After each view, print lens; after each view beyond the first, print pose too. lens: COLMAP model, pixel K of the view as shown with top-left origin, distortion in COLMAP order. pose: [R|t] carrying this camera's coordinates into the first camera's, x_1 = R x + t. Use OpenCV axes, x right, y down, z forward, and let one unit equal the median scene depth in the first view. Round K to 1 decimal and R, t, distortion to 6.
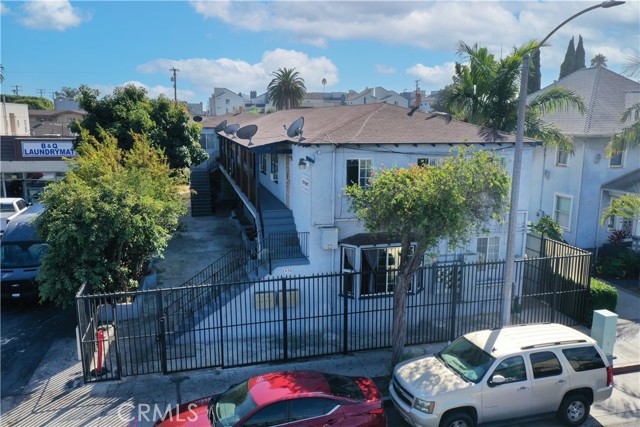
lens RADIAL K [[503.7, 0, 320.8], [0, 503.7, 217.2], [0, 0, 1]] dist [0.013426, 0.001441]
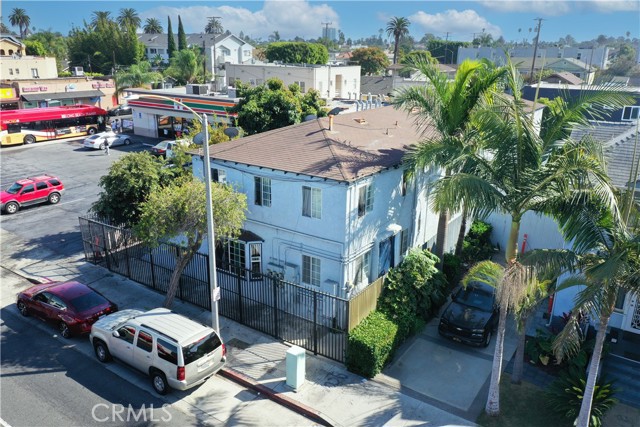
lens RADIAL K [[503.7, 0, 316.5], [0, 503.7, 212.7], [0, 0, 1]] dist [0.013426, 0.001441]
pose [[0.655759, 0.235572, -0.717276, 1.385131], [-0.152736, 0.971822, 0.179536, -0.317706], [0.739359, -0.008178, 0.673262, 0.329394]]
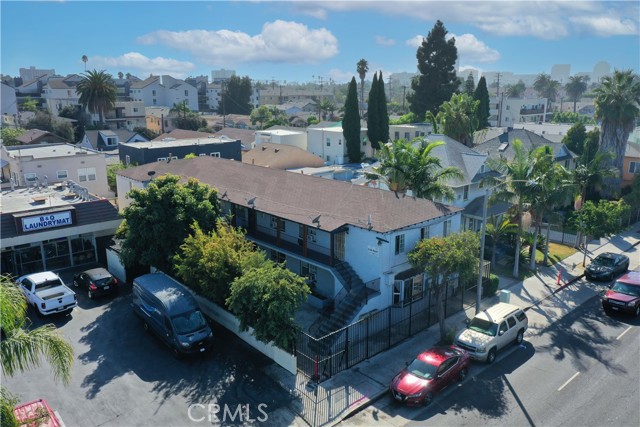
lens RADIAL K [[503.7, 0, 322.5], [0, 503.7, 211.9], [0, 0, 1]] dist [0.013426, 0.001441]
pose [[0.887810, -0.119871, 0.444325, -1.134221], [0.096636, 0.992515, 0.074673, -0.414617], [-0.449950, -0.023358, 0.892748, -0.617078]]
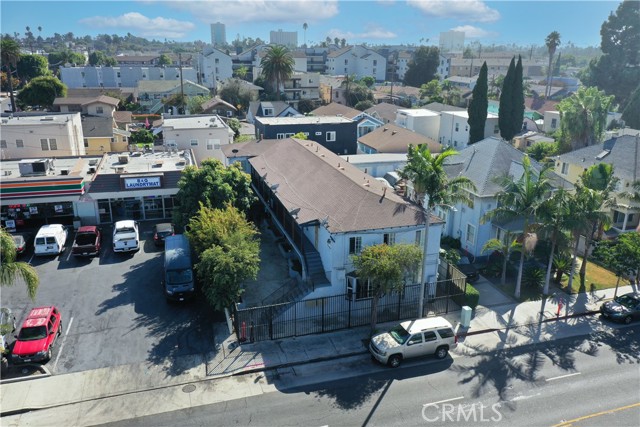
lens RADIAL K [[503.7, 0, 322.3], [0, 503.7, 212.5], [0, 0, 1]] dist [0.013426, 0.001441]
pose [[0.998973, -0.009182, 0.044360, -0.171468], [0.003560, 0.992127, 0.125182, -0.535680], [-0.045160, -0.124895, 0.991142, -1.175290]]
